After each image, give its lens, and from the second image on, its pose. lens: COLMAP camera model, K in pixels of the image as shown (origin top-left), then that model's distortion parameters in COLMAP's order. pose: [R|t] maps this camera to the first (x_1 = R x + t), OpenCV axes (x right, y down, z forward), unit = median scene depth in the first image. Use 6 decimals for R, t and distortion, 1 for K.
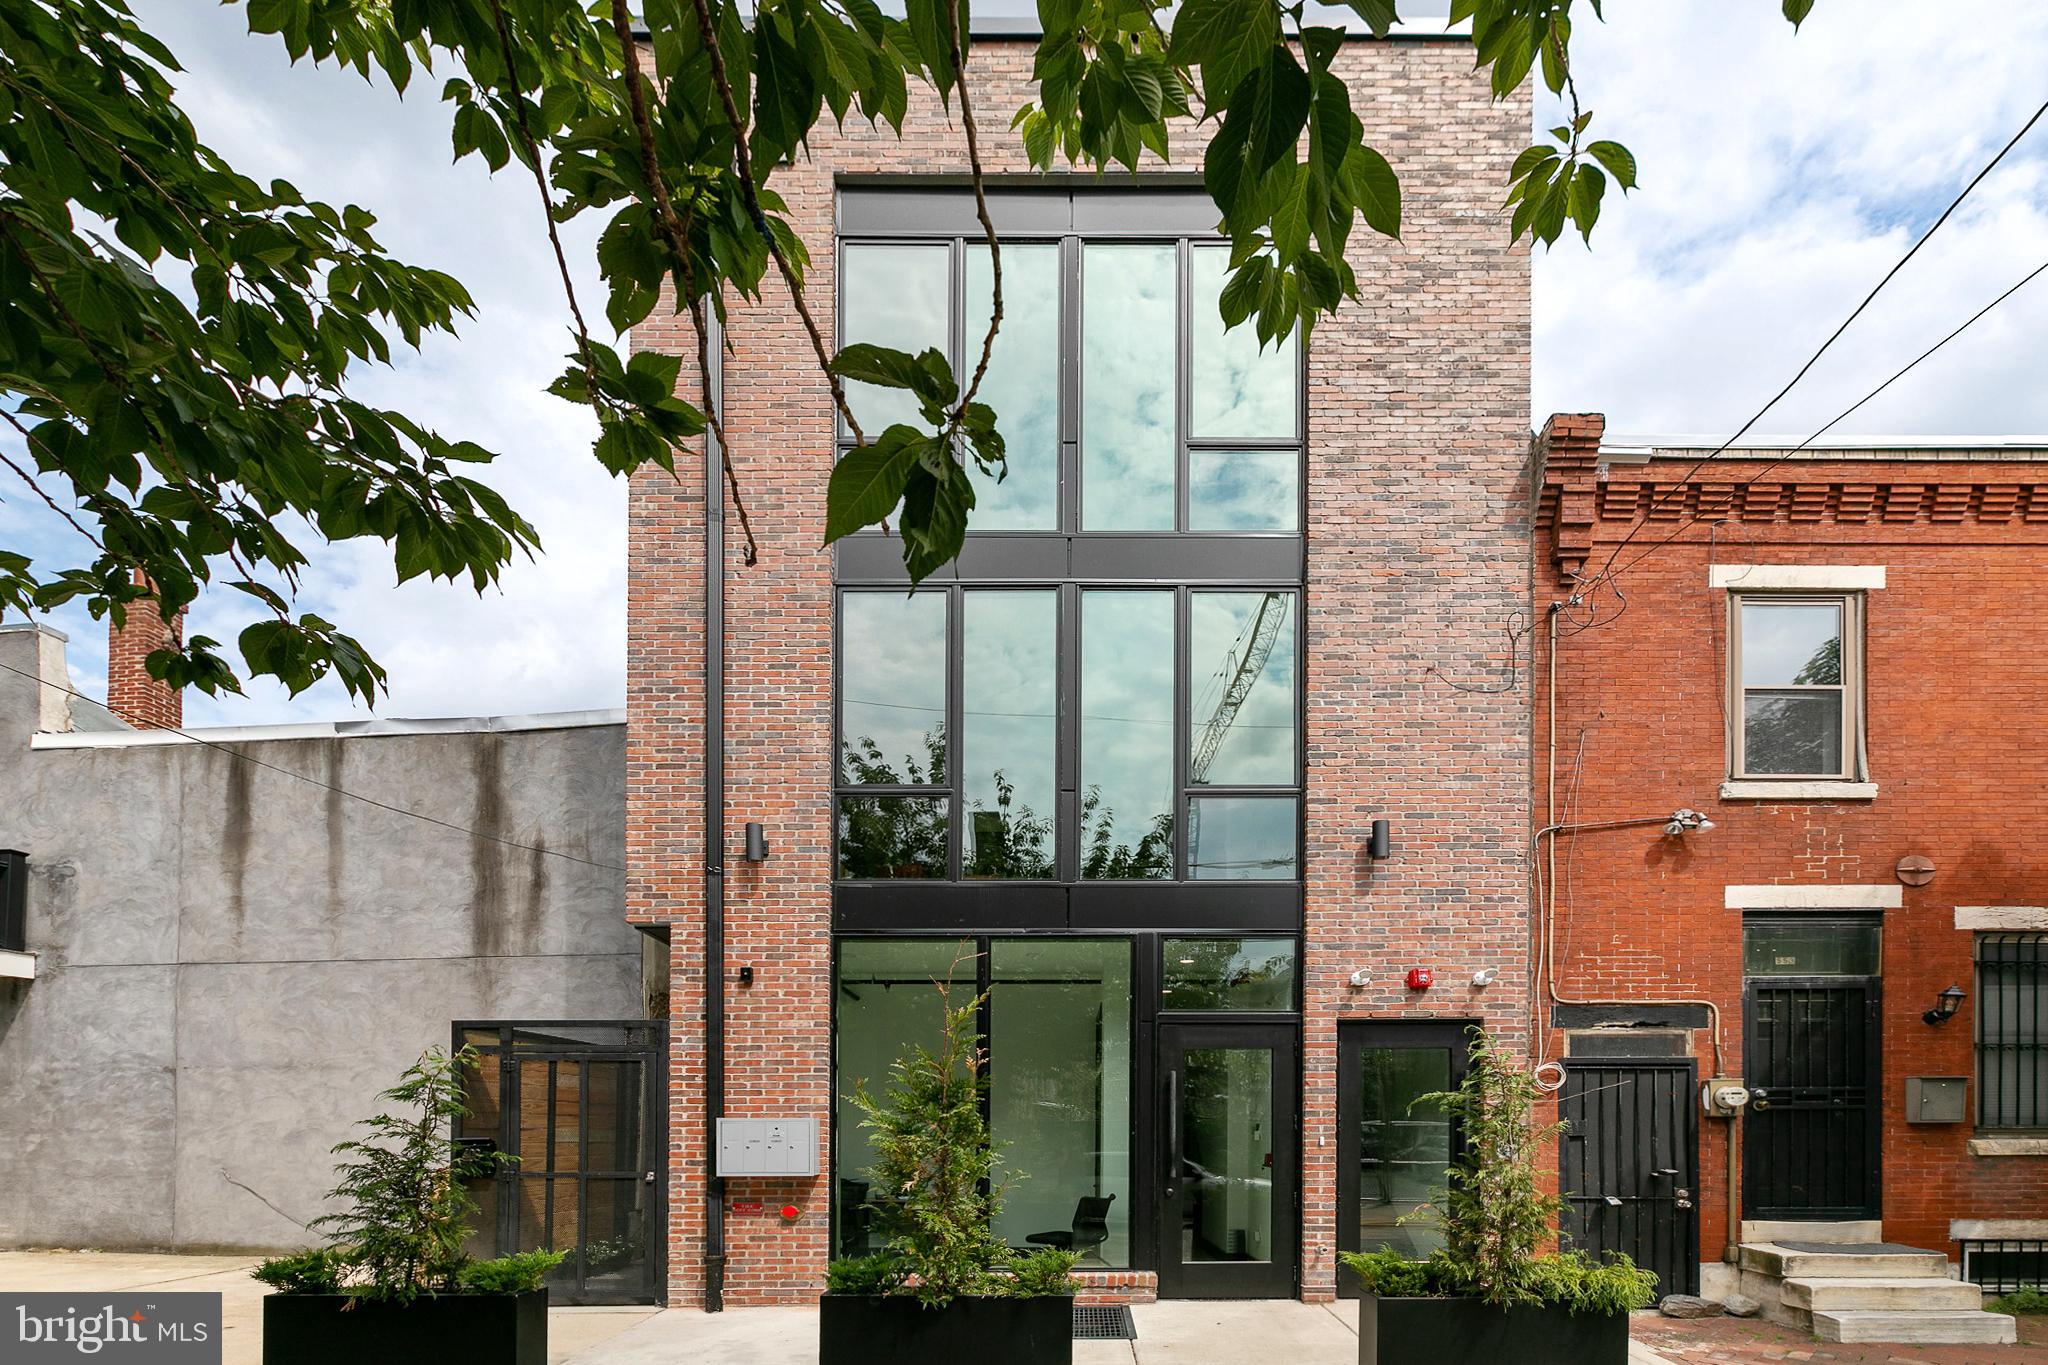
lens RADIAL K [[931.1, 0, 1024.0], [0, 931.1, 682.5], [0, 0, 1]] dist [0.002495, -0.000849]
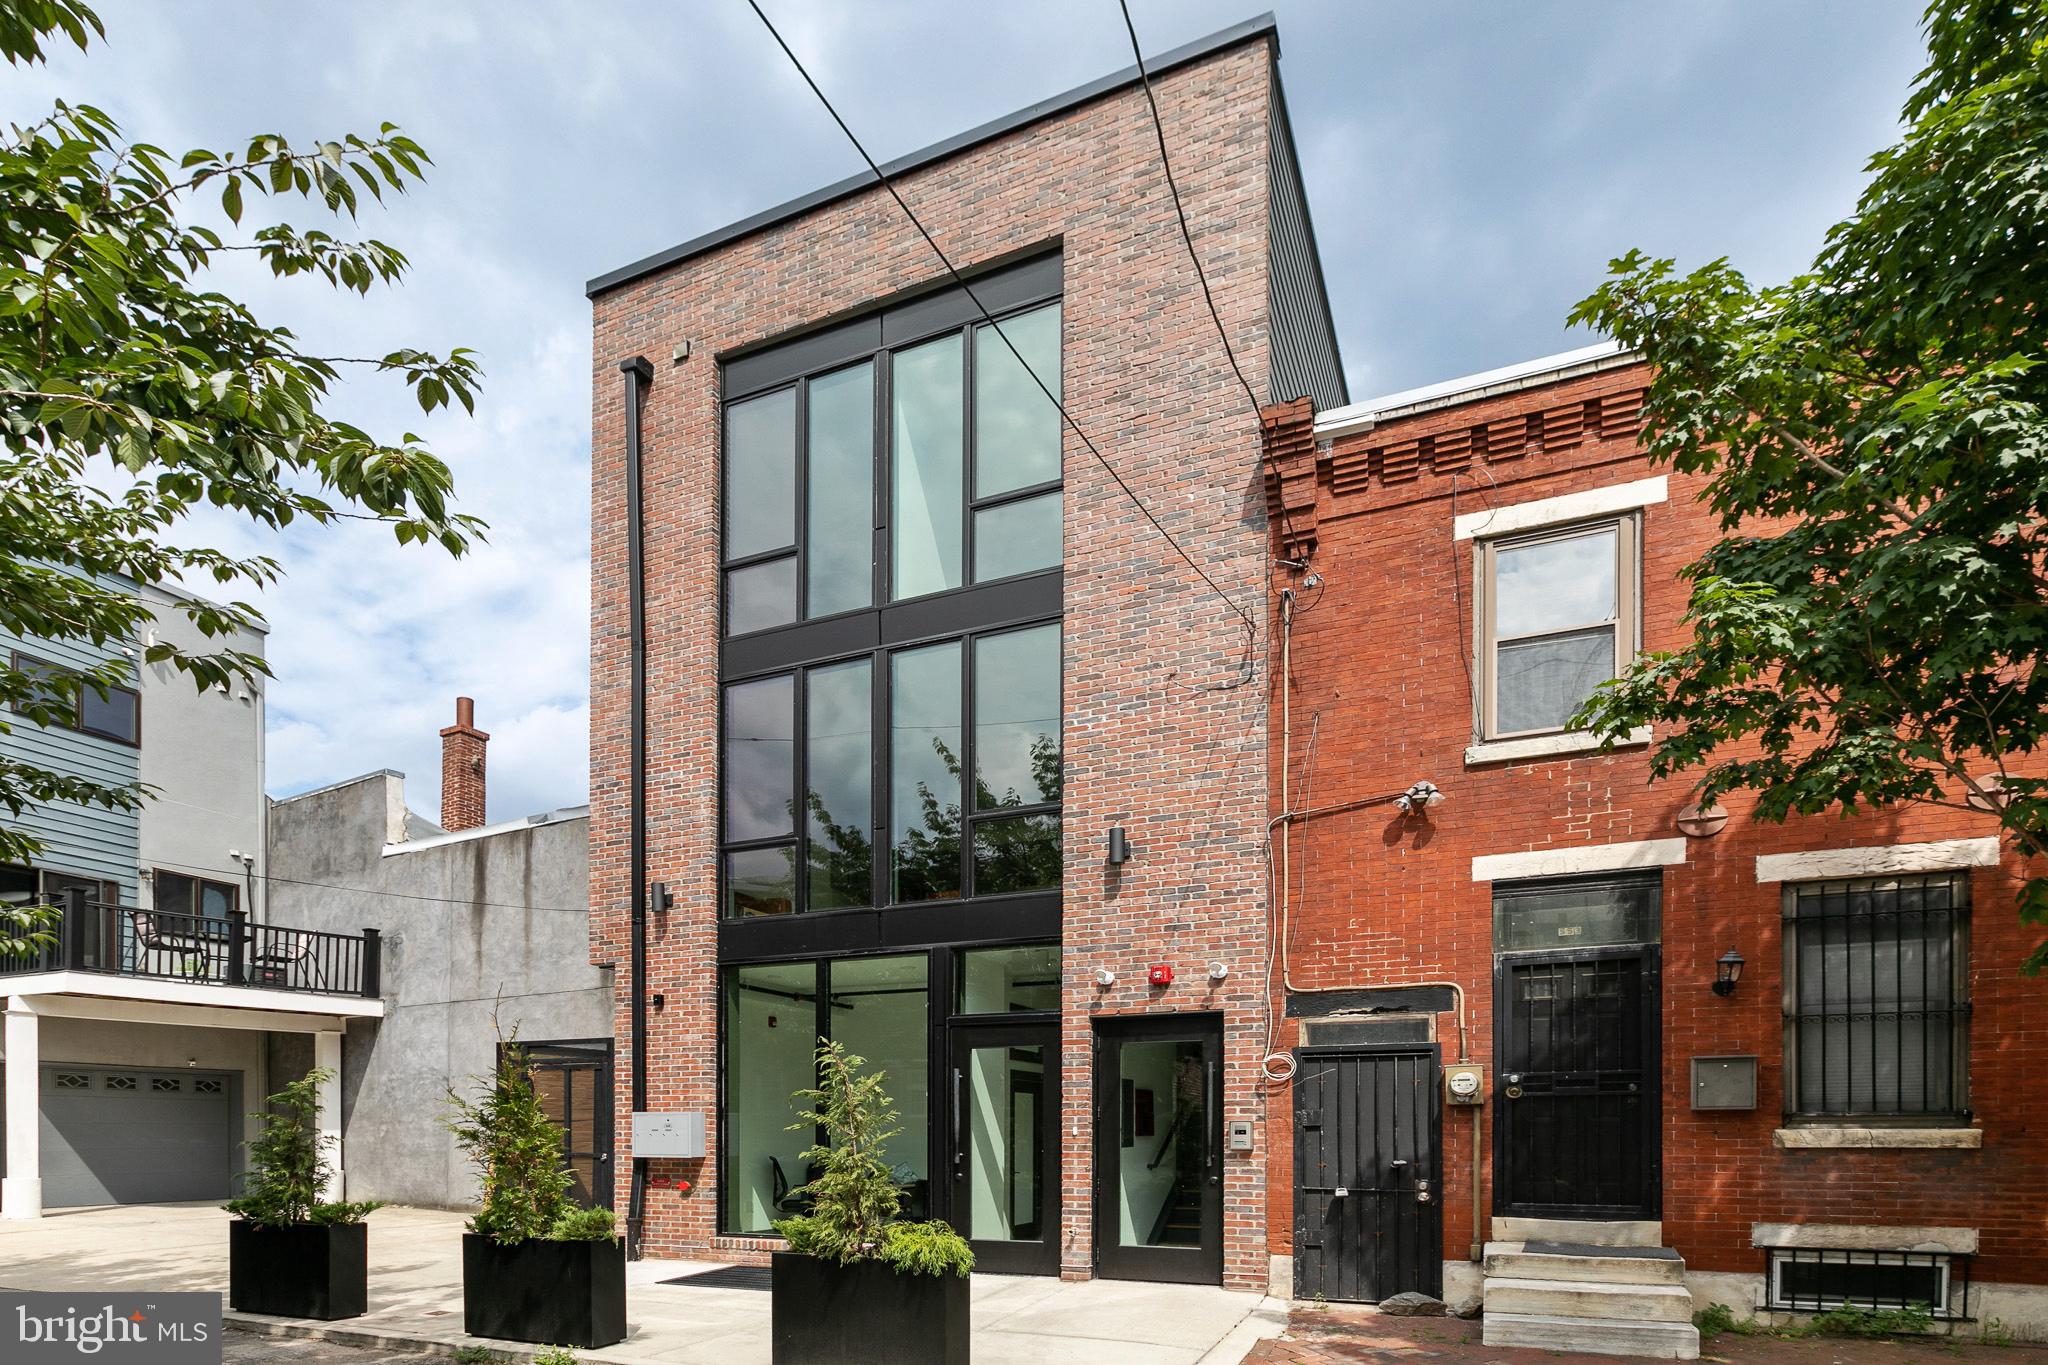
lens RADIAL K [[940.5, 0, 1030.9], [0, 940.5, 608.7], [0, 0, 1]] dist [-0.003410, 0.000363]
pose [[0.922556, -0.186176, -0.337978, 0.710833], [0.167793, 0.982314, -0.083096, -0.028643], [0.347471, 0.019951, 0.937478, -0.066444]]
